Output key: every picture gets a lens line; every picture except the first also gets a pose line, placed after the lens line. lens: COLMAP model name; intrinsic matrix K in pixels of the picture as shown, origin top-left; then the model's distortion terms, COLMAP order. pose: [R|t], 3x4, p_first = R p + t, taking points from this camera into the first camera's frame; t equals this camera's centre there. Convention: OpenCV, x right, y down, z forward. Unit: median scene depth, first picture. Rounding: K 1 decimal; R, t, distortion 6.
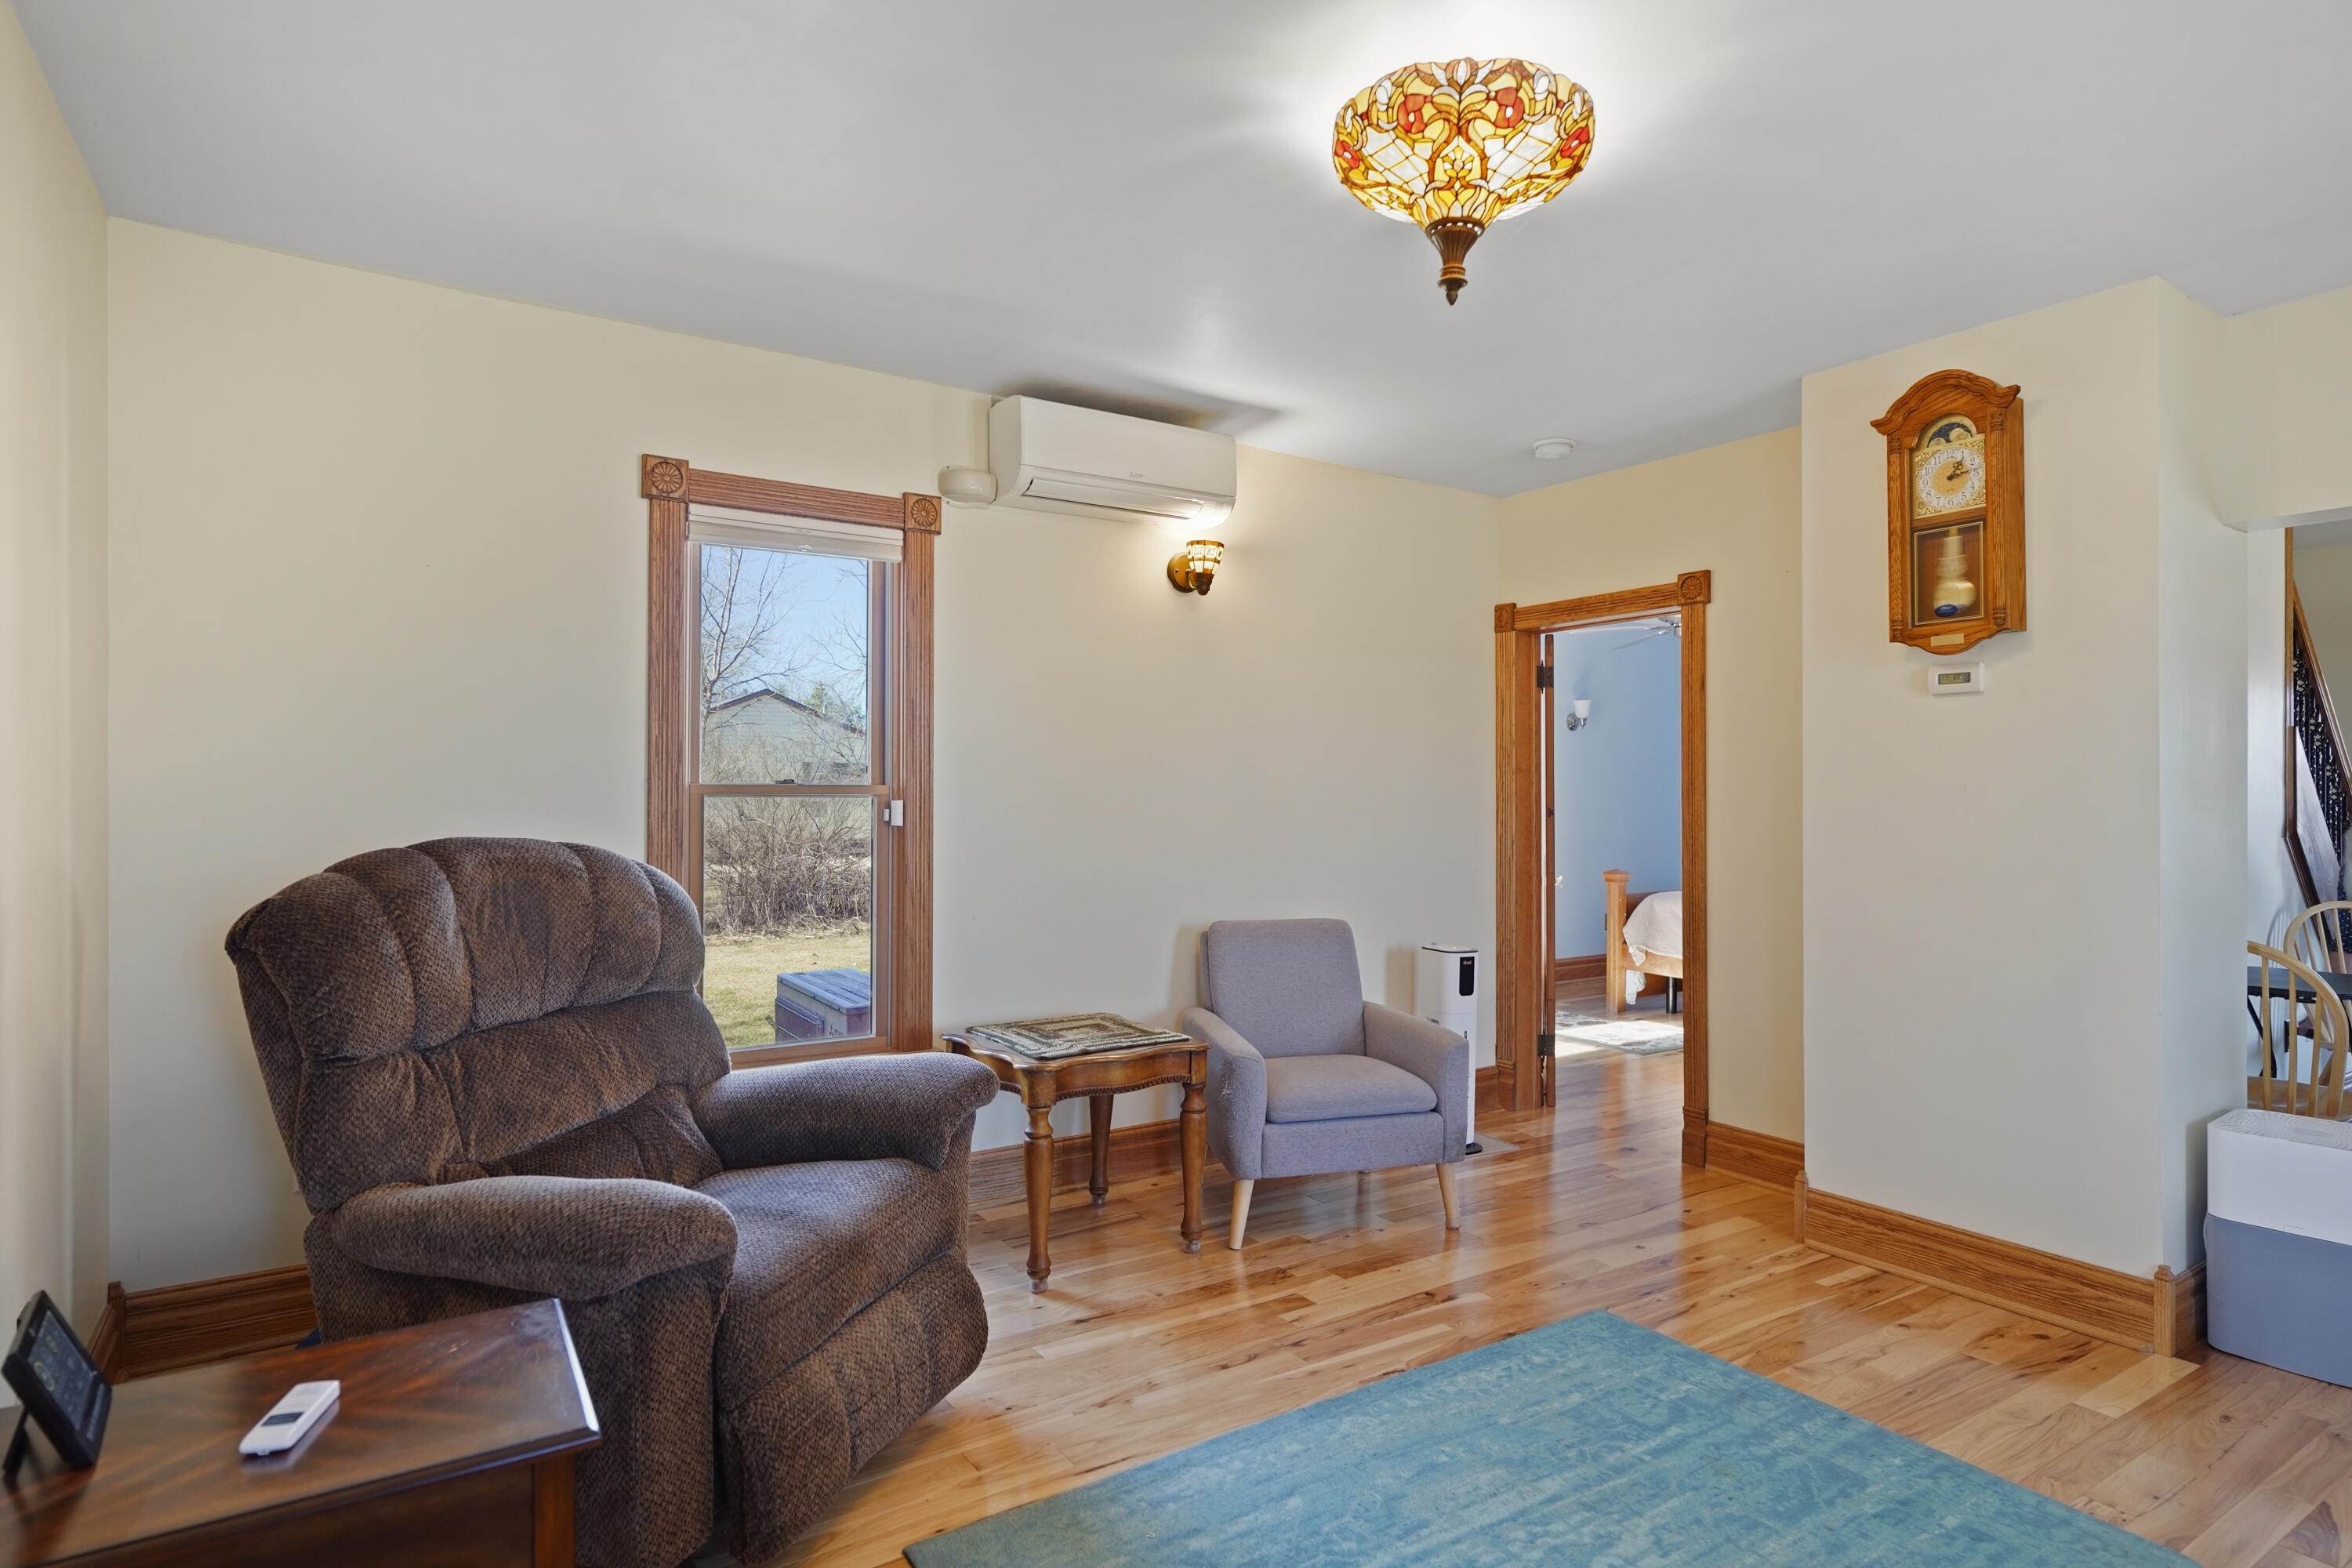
lens RADIAL K [[1221.0, 0, 1184.6], [0, 1221.0, 792.1], [0, 0, 1]] dist [-0.001764, 0.001021]
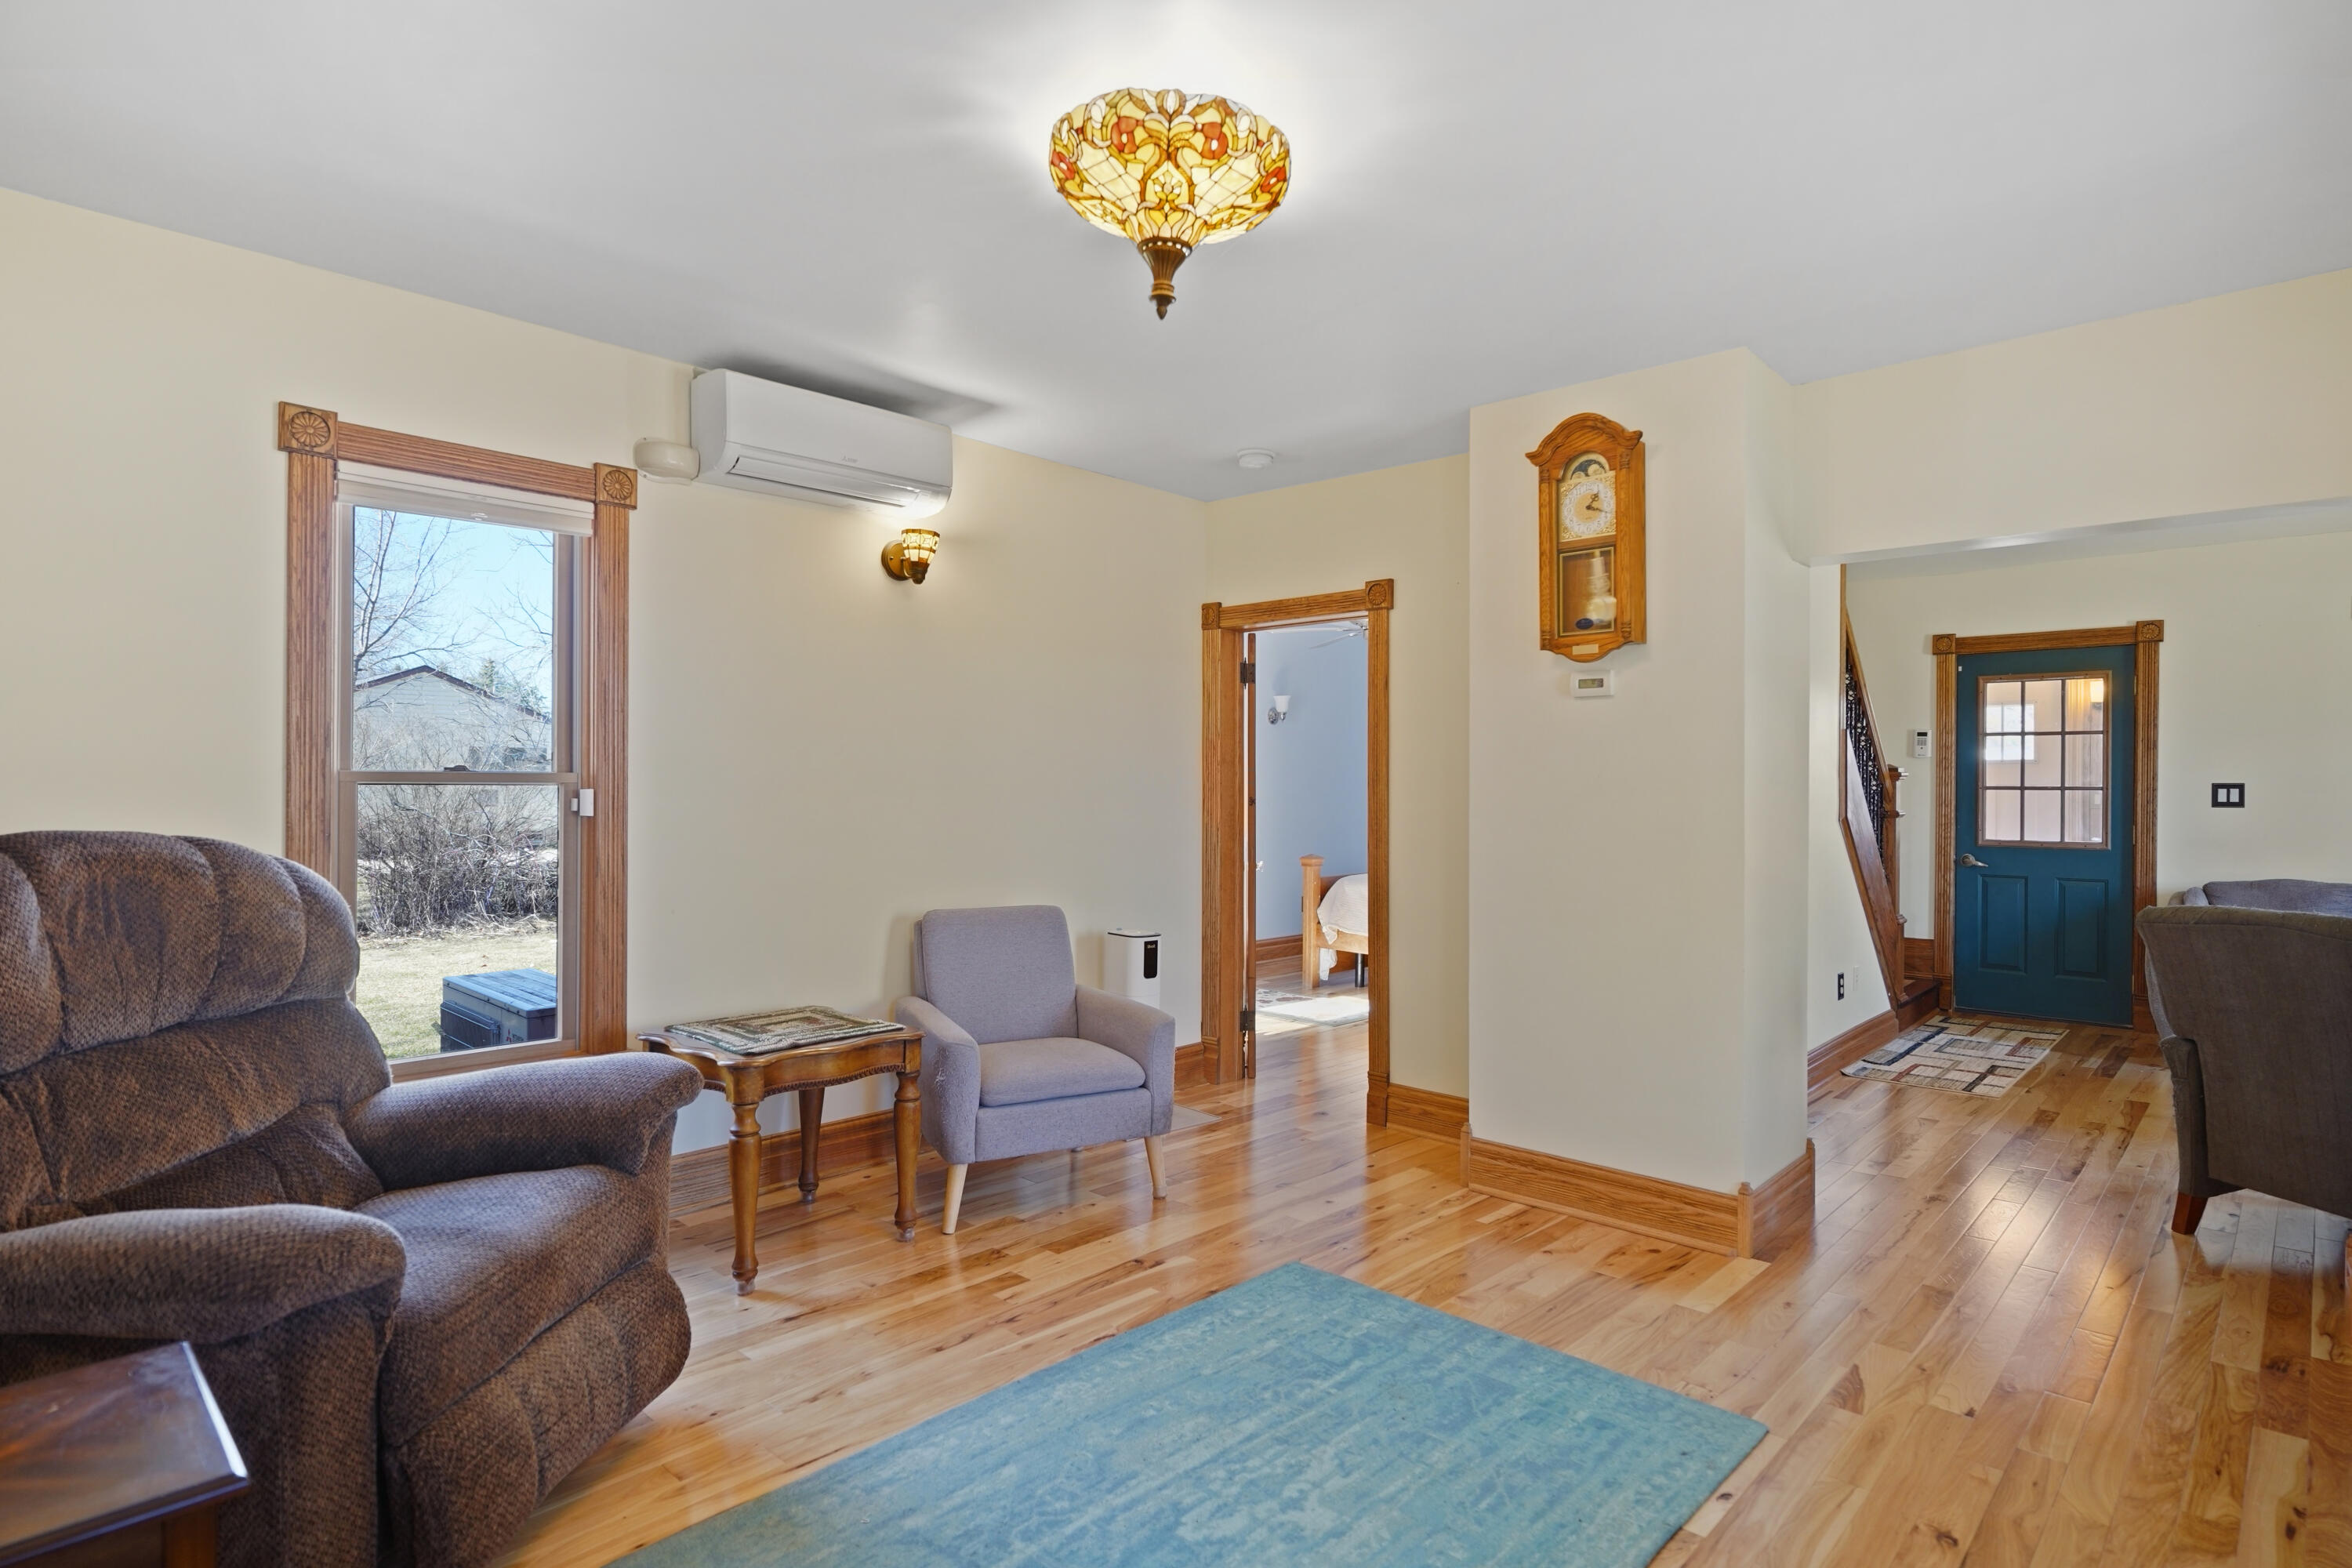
lens RADIAL K [[1212.7, 0, 1174.2], [0, 1212.7, 788.5], [0, 0, 1]] dist [0.000303, 0.001181]
pose [[0.974736, 0.001619, 0.223354, -0.003107], [-0.002937, 0.999980, 0.005569, -0.000100], [-0.223341, -0.006085, 0.974721, -0.021087]]
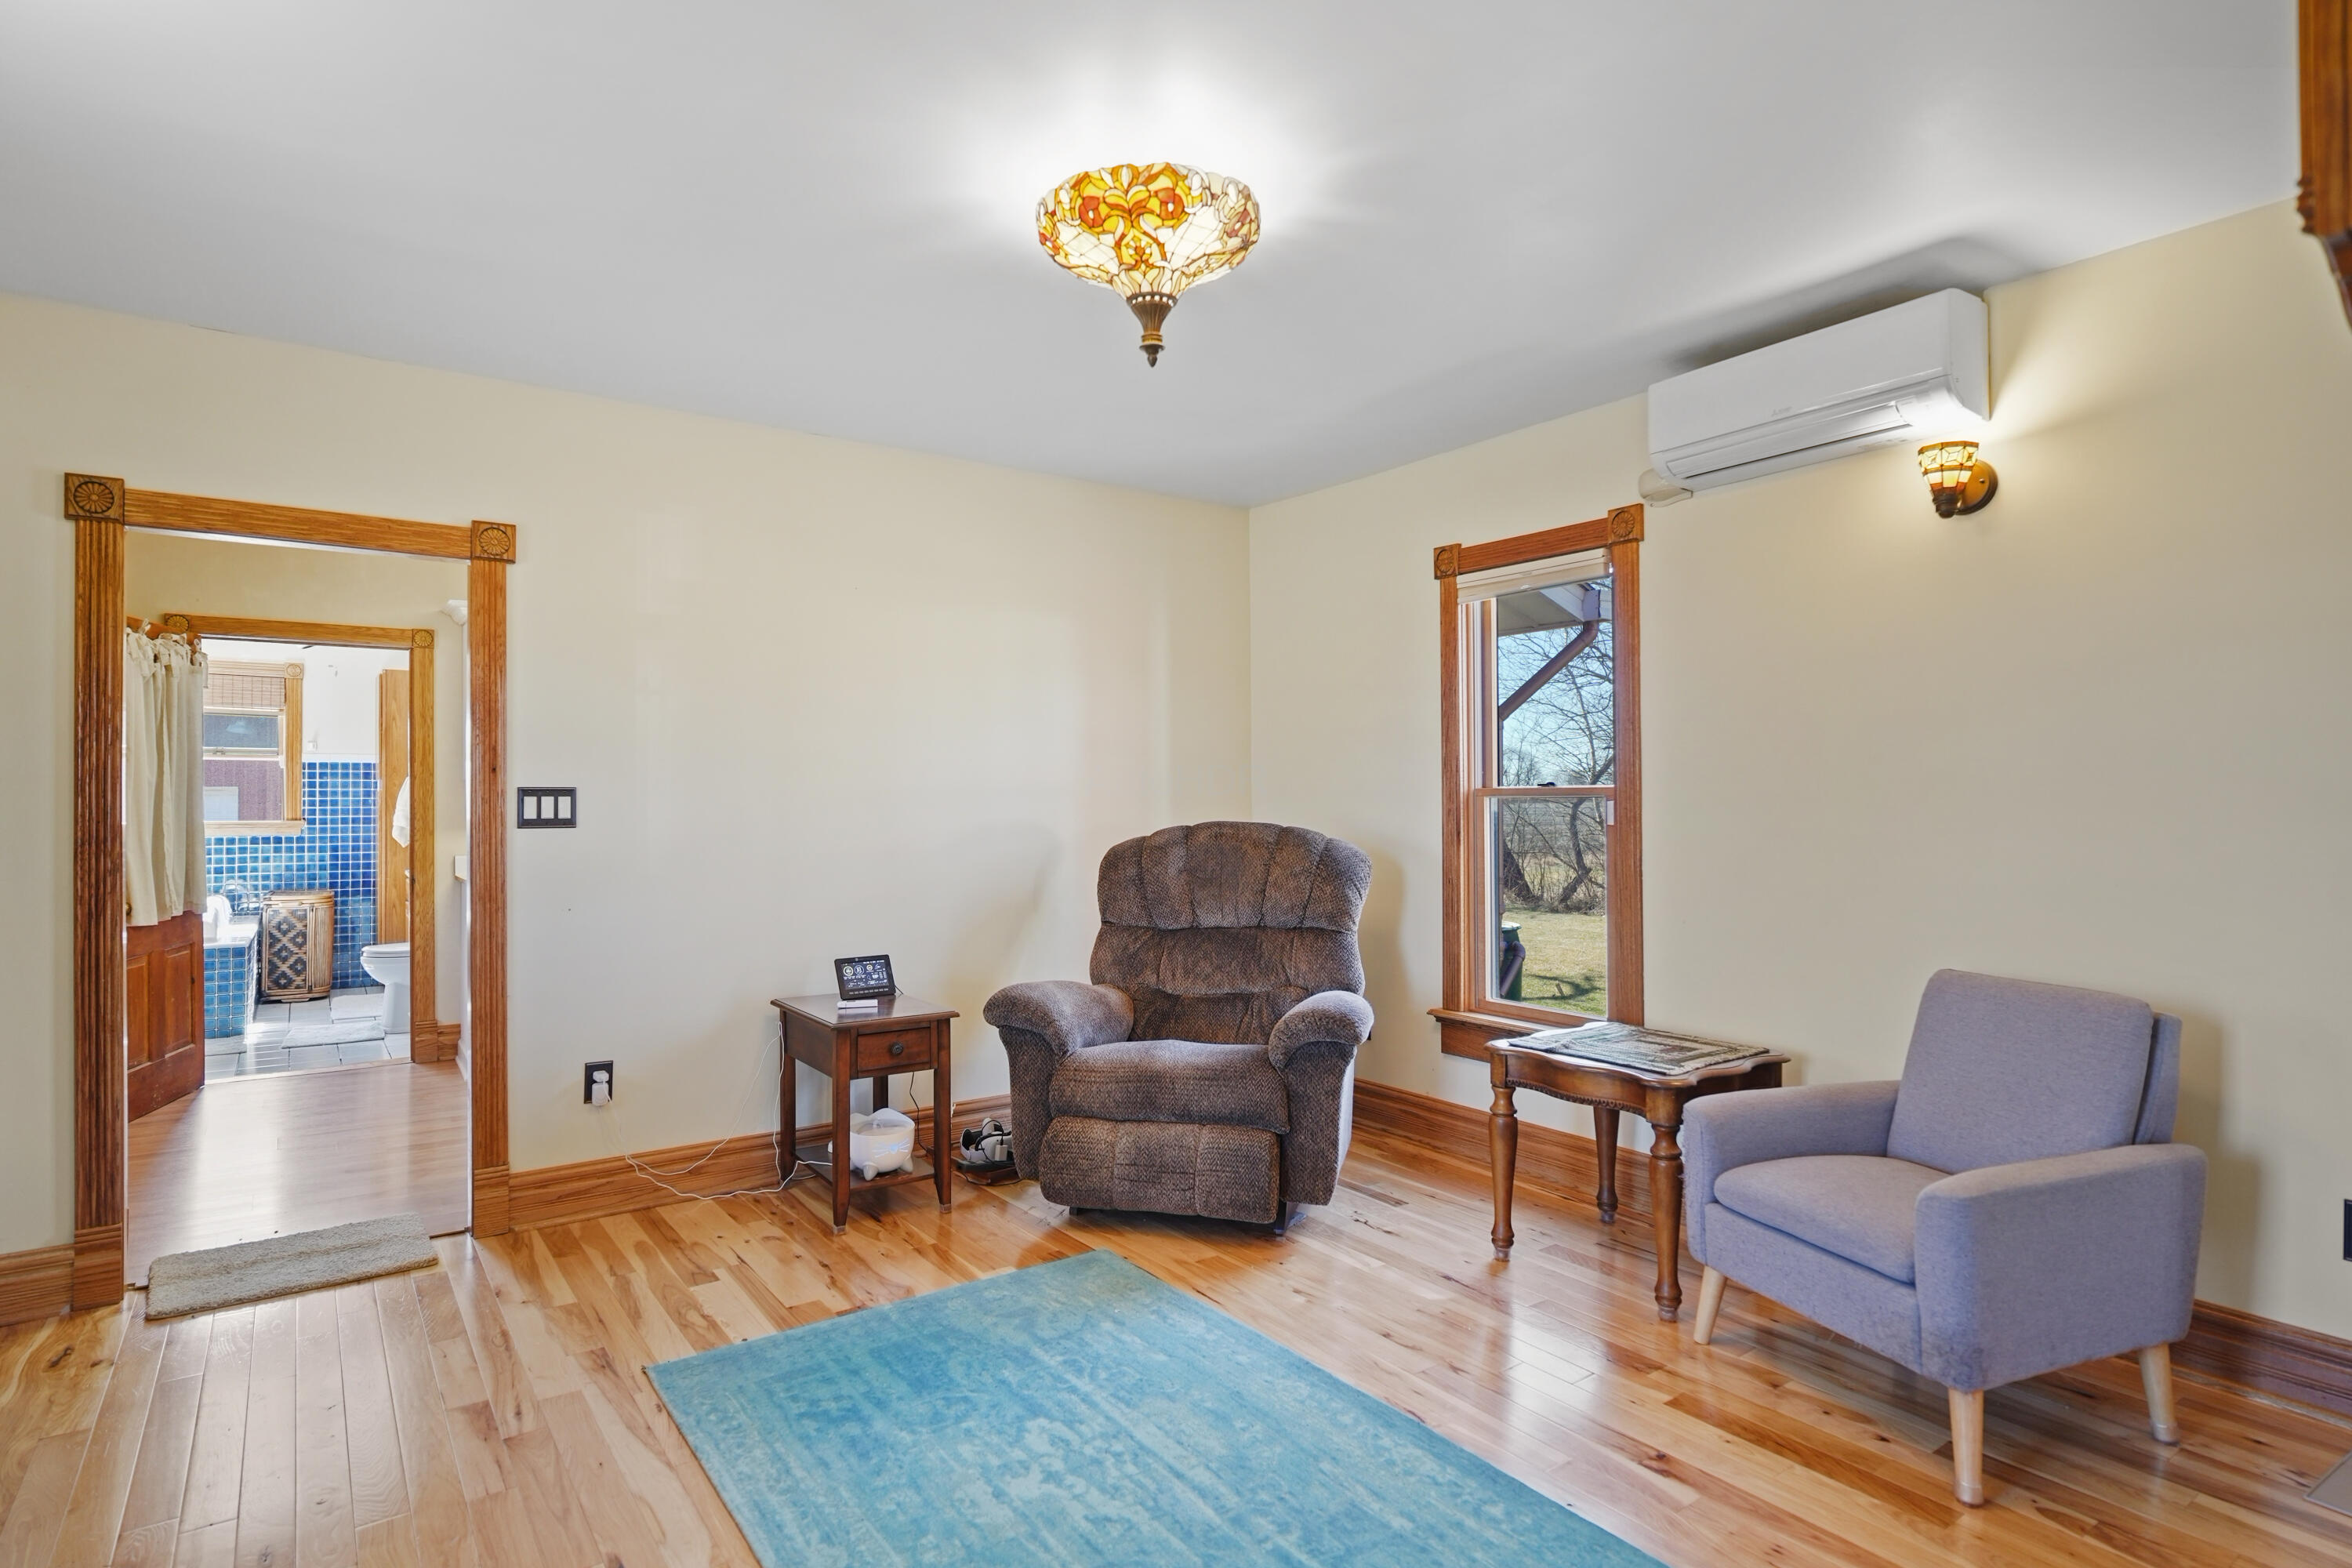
lens RADIAL K [[1212.7, 0, 1174.2], [0, 1212.7, 788.5], [0, 0, 1]] dist [0.000303, 0.001181]
pose [[0.049610, -0.009119, -0.998727, 1.093791], [0.004009, 0.999952, -0.008931, 0.005372], [0.998761, -0.003561, 0.049644, 0.776161]]
